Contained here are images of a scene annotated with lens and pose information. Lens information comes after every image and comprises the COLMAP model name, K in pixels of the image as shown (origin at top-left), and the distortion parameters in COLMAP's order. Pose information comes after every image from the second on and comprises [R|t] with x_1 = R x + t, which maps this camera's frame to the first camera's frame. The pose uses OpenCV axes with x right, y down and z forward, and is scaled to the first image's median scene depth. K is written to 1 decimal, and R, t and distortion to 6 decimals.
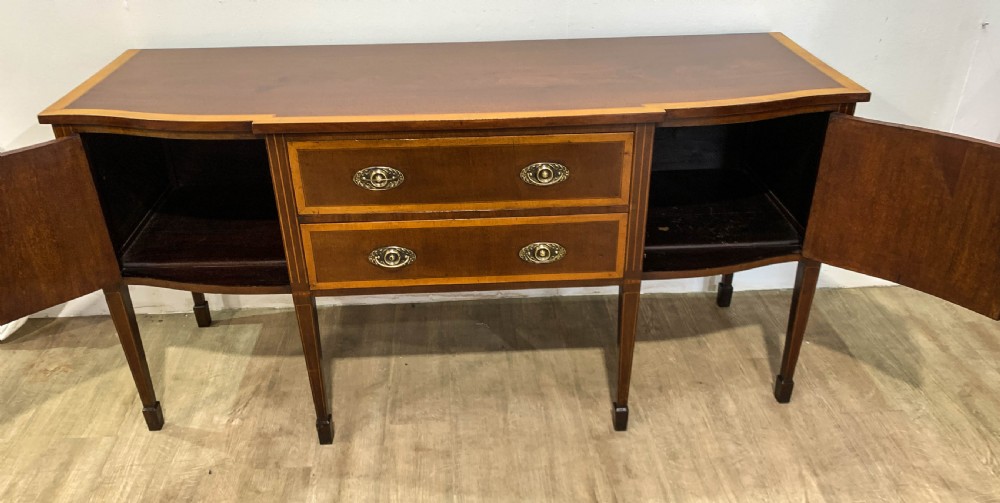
lens RADIAL K [[766.2, 0, 493.4], [0, 766.2, 245.6], [0, 0, 1]] dist [0.039704, -0.070559]
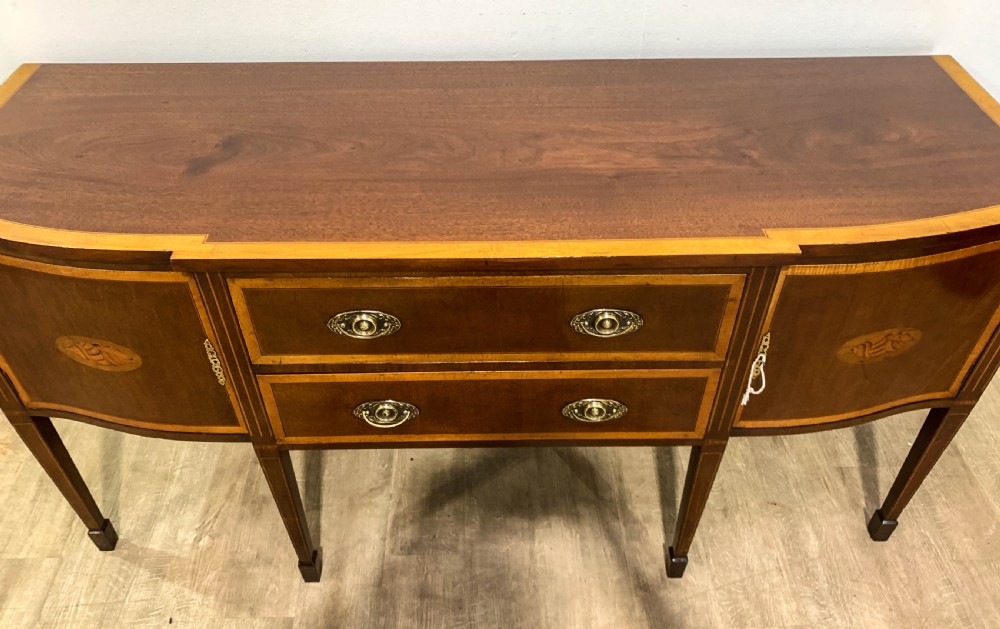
lens RADIAL K [[768.4, 0, 491.2], [0, 768.4, 319.5], [0, 0, 1]] dist [0.002601, 0.006865]
pose [[0.999118, 0.032710, -0.026329, -0.014456], [-0.025699, 0.972226, 0.232631, -0.204965], [0.033207, -0.231749, 0.972209, 0.270993]]
